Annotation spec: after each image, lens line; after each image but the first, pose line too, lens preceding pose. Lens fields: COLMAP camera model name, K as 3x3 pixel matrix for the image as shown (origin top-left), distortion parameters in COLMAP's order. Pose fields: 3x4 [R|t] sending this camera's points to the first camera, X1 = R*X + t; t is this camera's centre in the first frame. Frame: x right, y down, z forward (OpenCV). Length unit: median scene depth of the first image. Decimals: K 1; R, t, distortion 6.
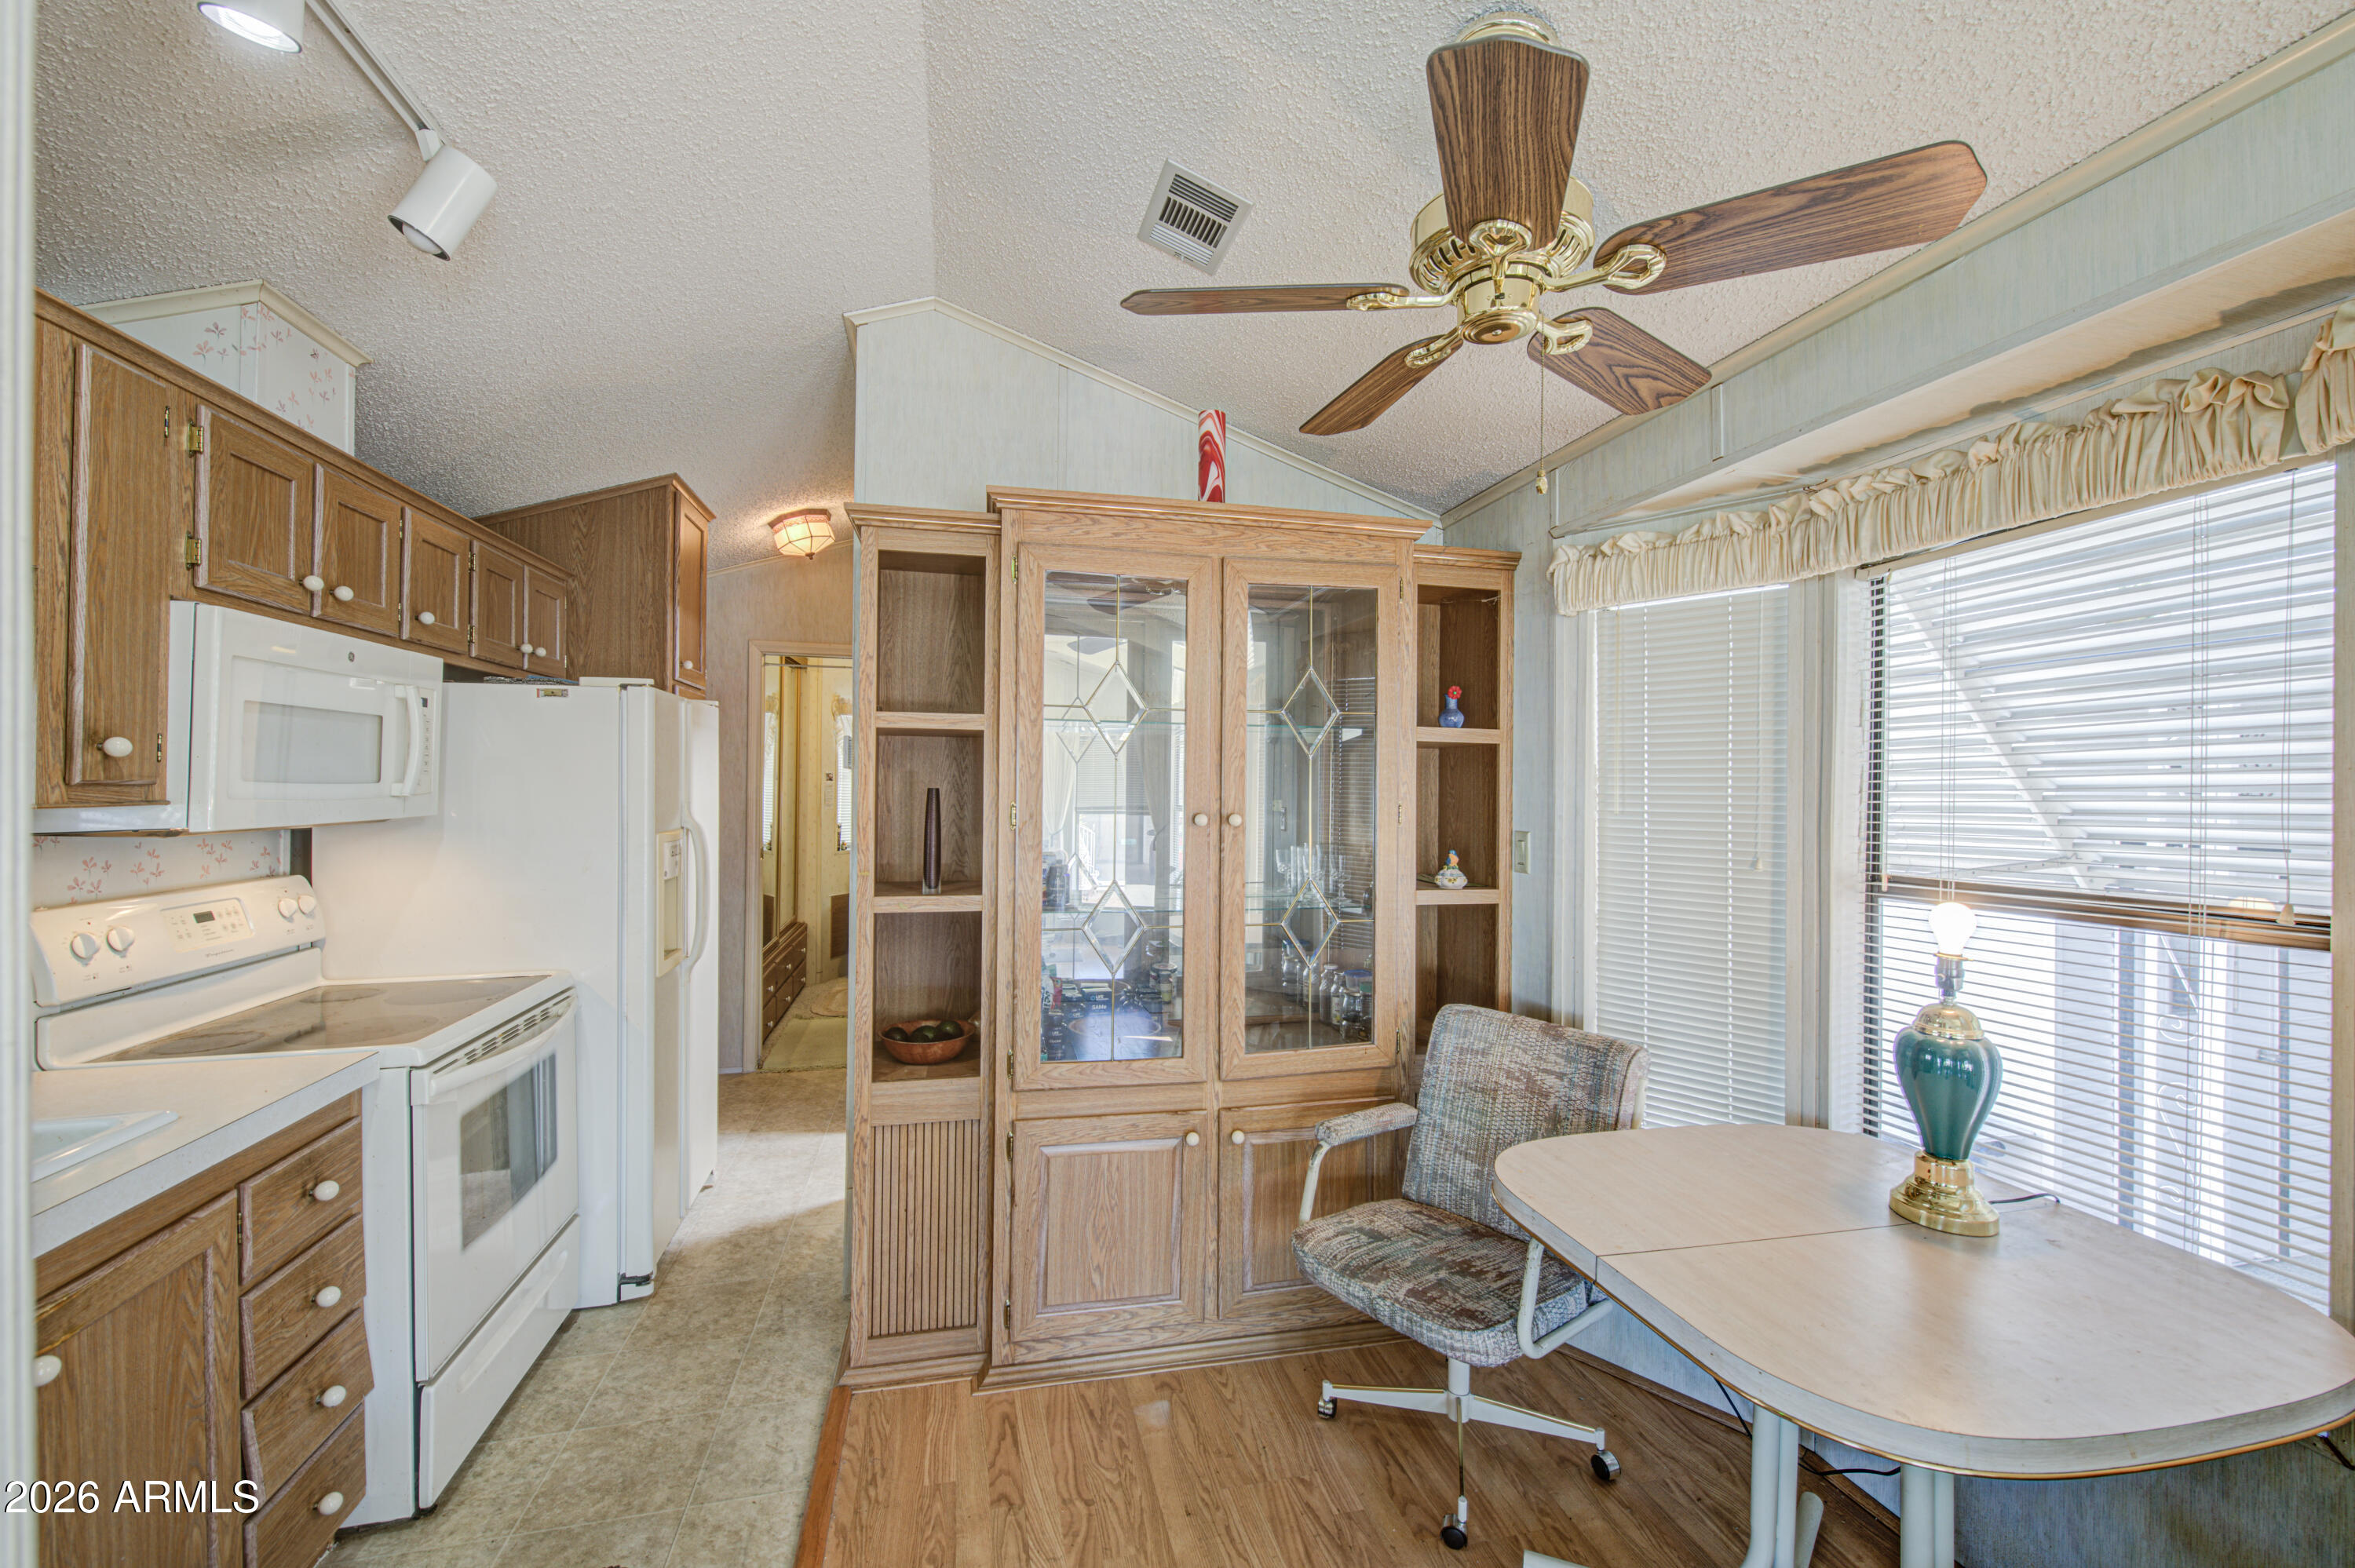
lens RADIAL K [[972.4, 0, 1200.8], [0, 972.4, 788.2], [0, 0, 1]] dist [0.001727, -0.000122]
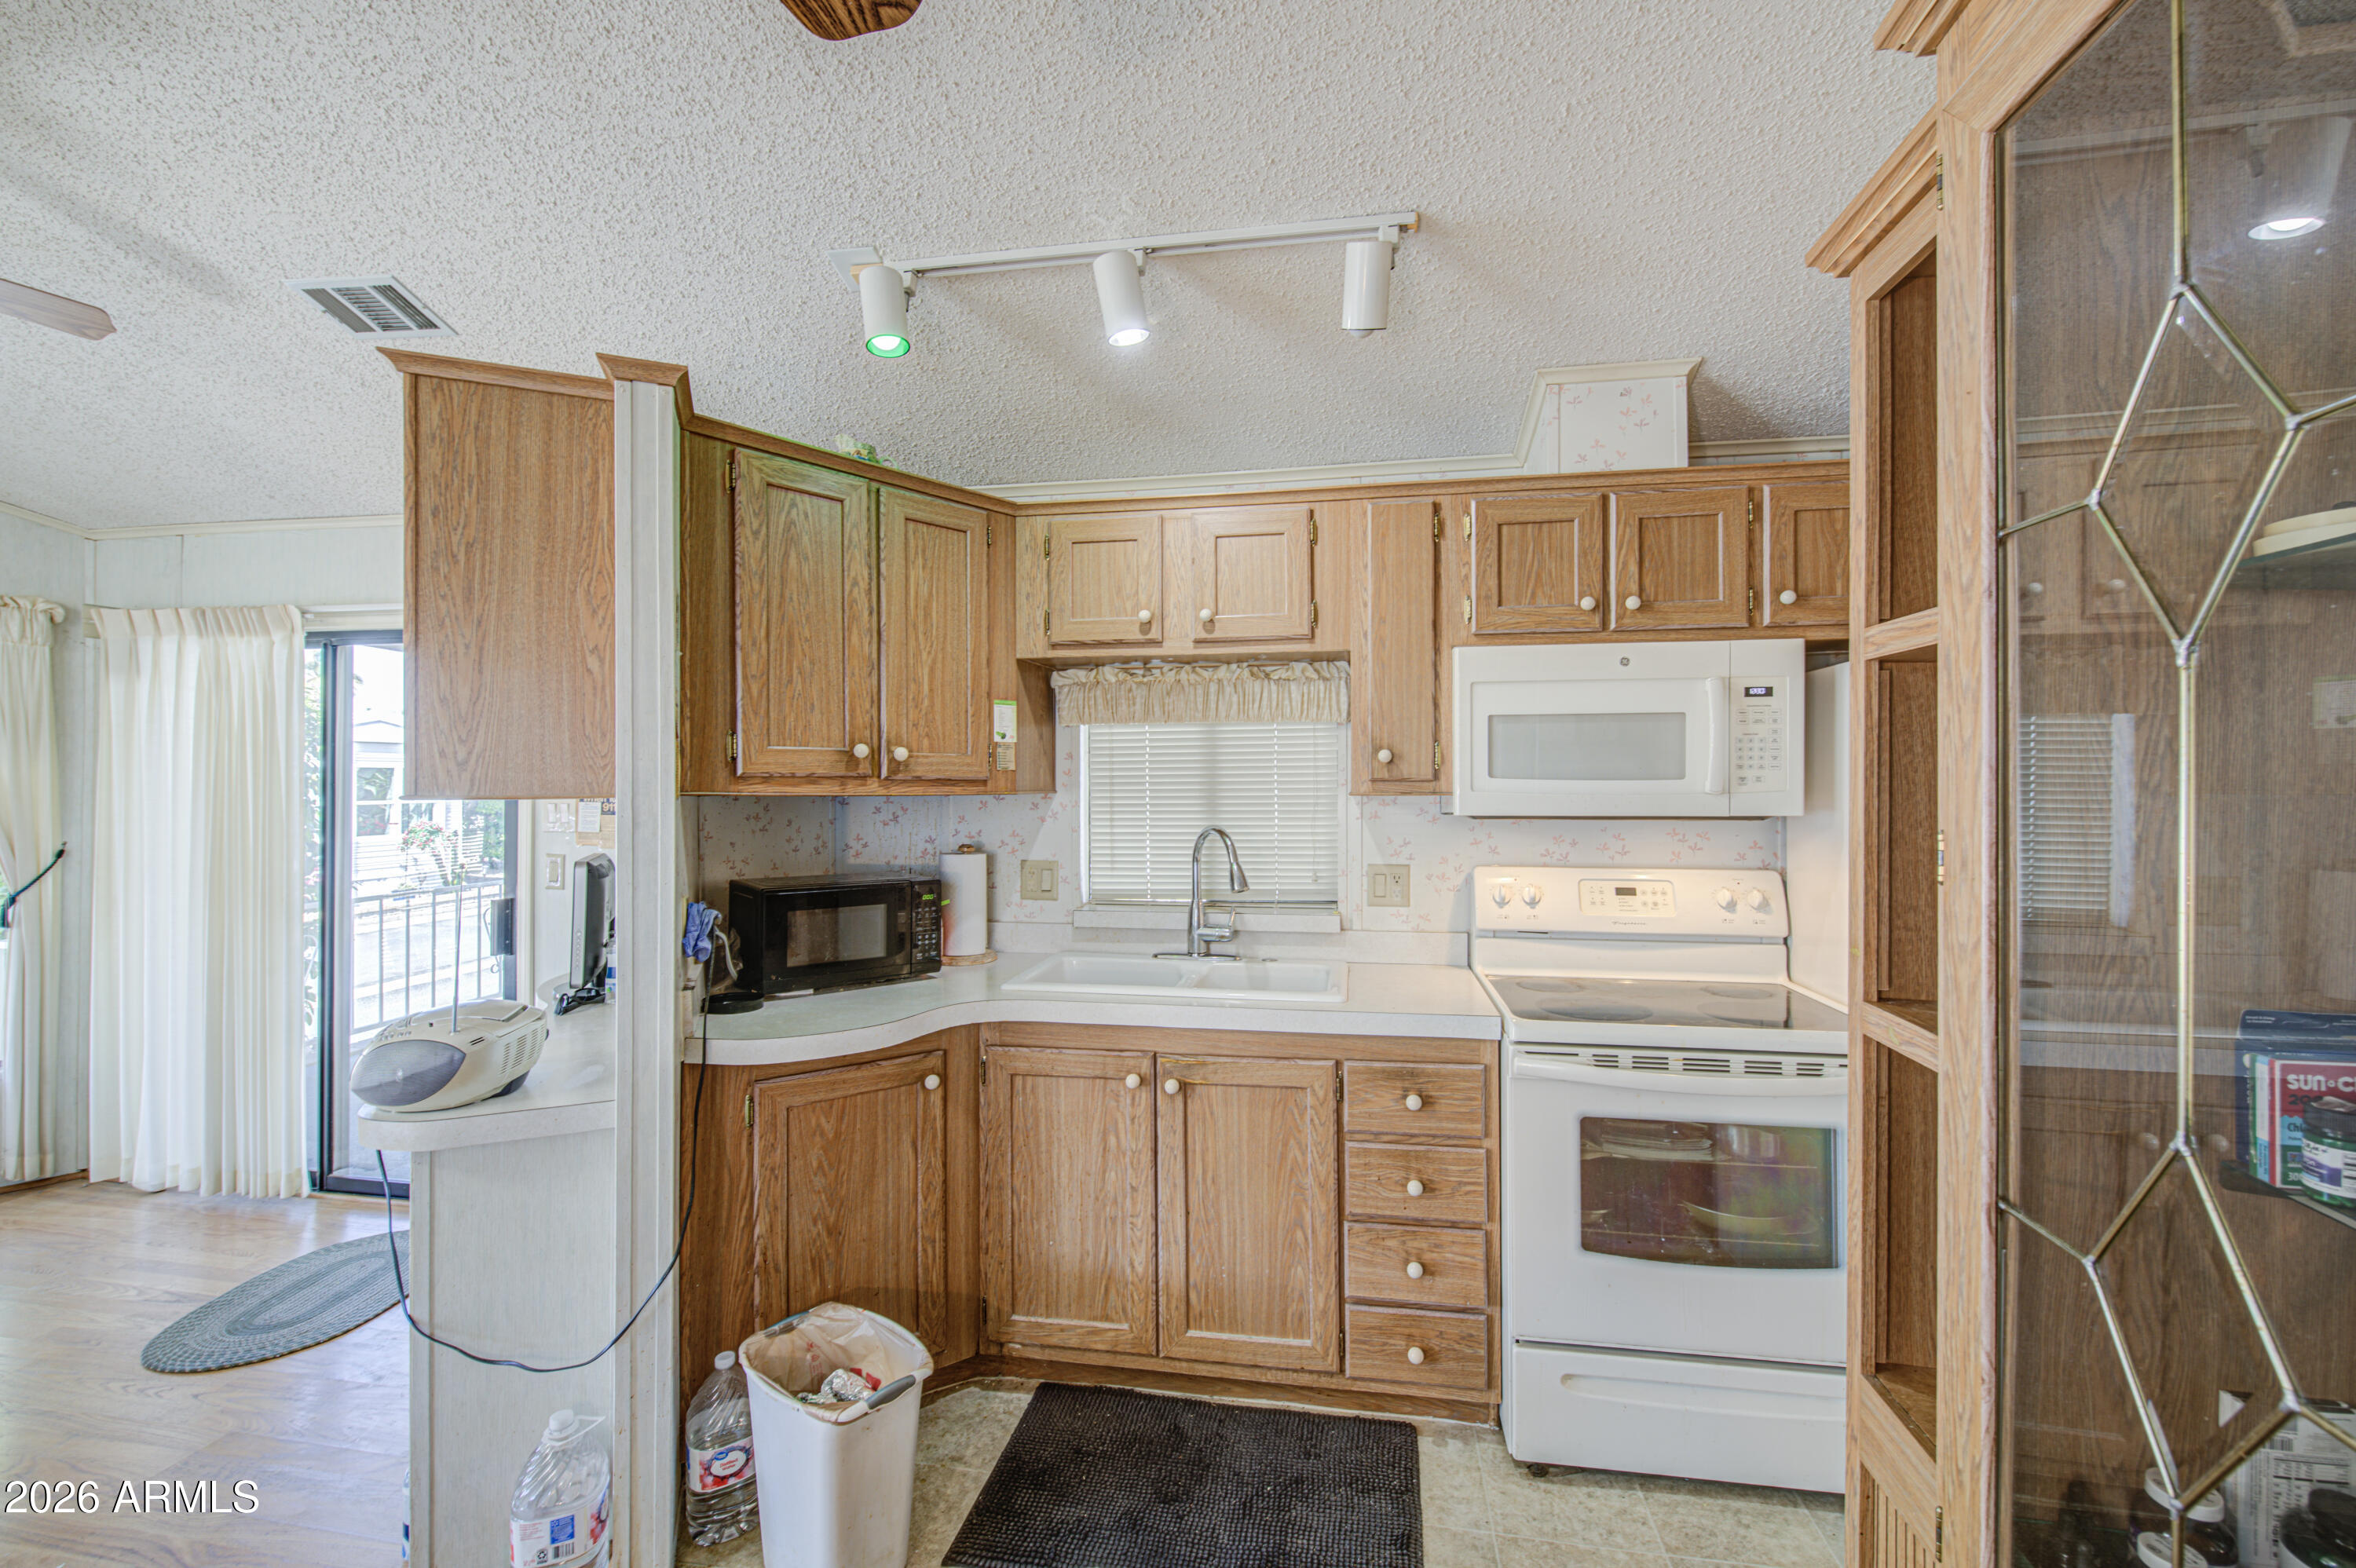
lens RADIAL K [[972.9, 0, 1201.3], [0, 972.9, 788.2], [0, 0, 1]] dist [0.001727, -0.000122]
pose [[-0.399720, -0.009680, -0.916586, 0.250987], [-0.003798, 0.999953, -0.008905, 0.014194], [0.916629, -0.000078, -0.399738, 0.848649]]
